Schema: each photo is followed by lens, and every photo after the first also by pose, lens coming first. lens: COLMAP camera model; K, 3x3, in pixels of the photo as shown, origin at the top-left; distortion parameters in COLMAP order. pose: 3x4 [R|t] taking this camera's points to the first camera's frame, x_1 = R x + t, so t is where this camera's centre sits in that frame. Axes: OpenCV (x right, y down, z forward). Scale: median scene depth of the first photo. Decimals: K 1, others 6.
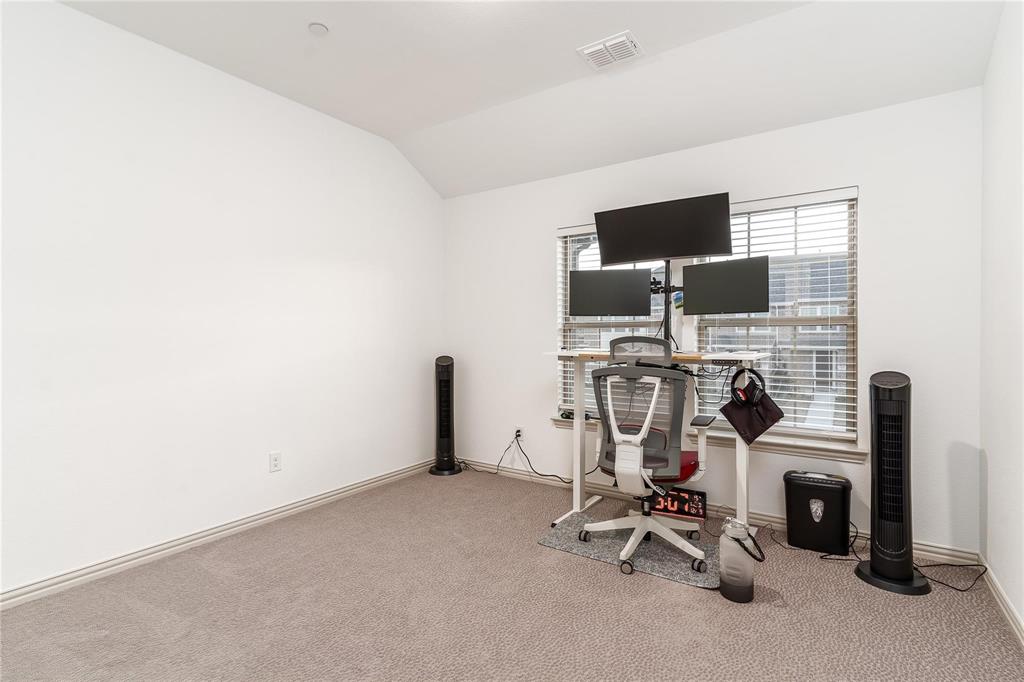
lens RADIAL K [[489.1, 0, 512.0], [0, 489.1, 341.0], [0, 0, 1]] dist [-0.011246, 0.000405]
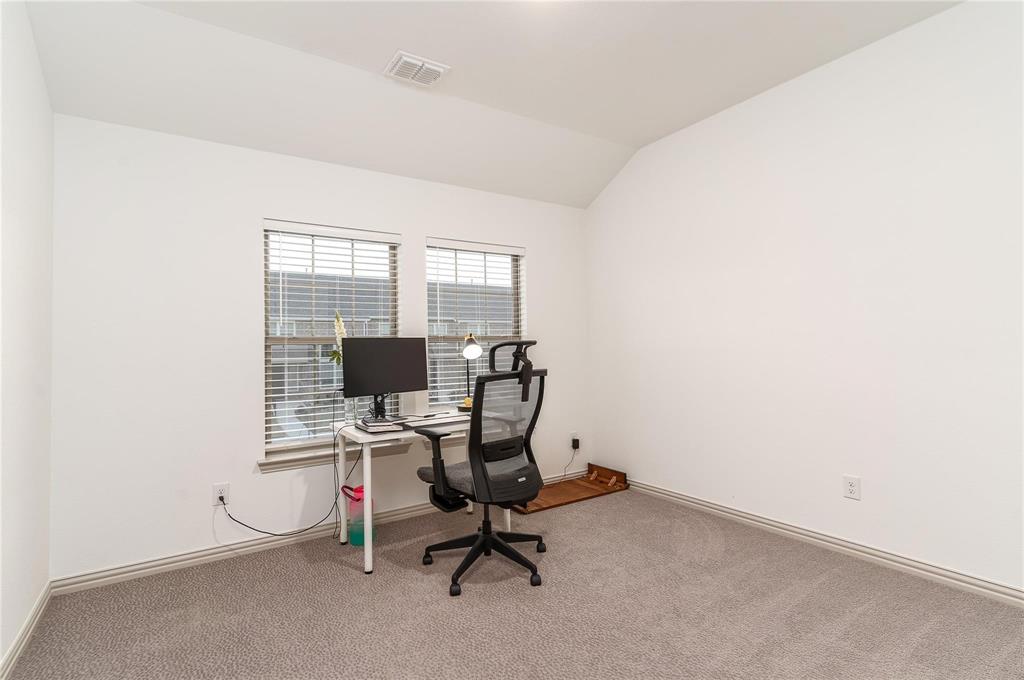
lens RADIAL K [[489.1, 0, 512.0], [0, 489.1, 340.0], [0, 0, 1]] dist [-0.011246, 0.000405]
pose [[0.393917, 0.006463, 0.919123, -0.337172], [0.034012, 0.999188, -0.021603, -0.003881], [-0.918517, 0.039771, 0.393377, 0.232005]]
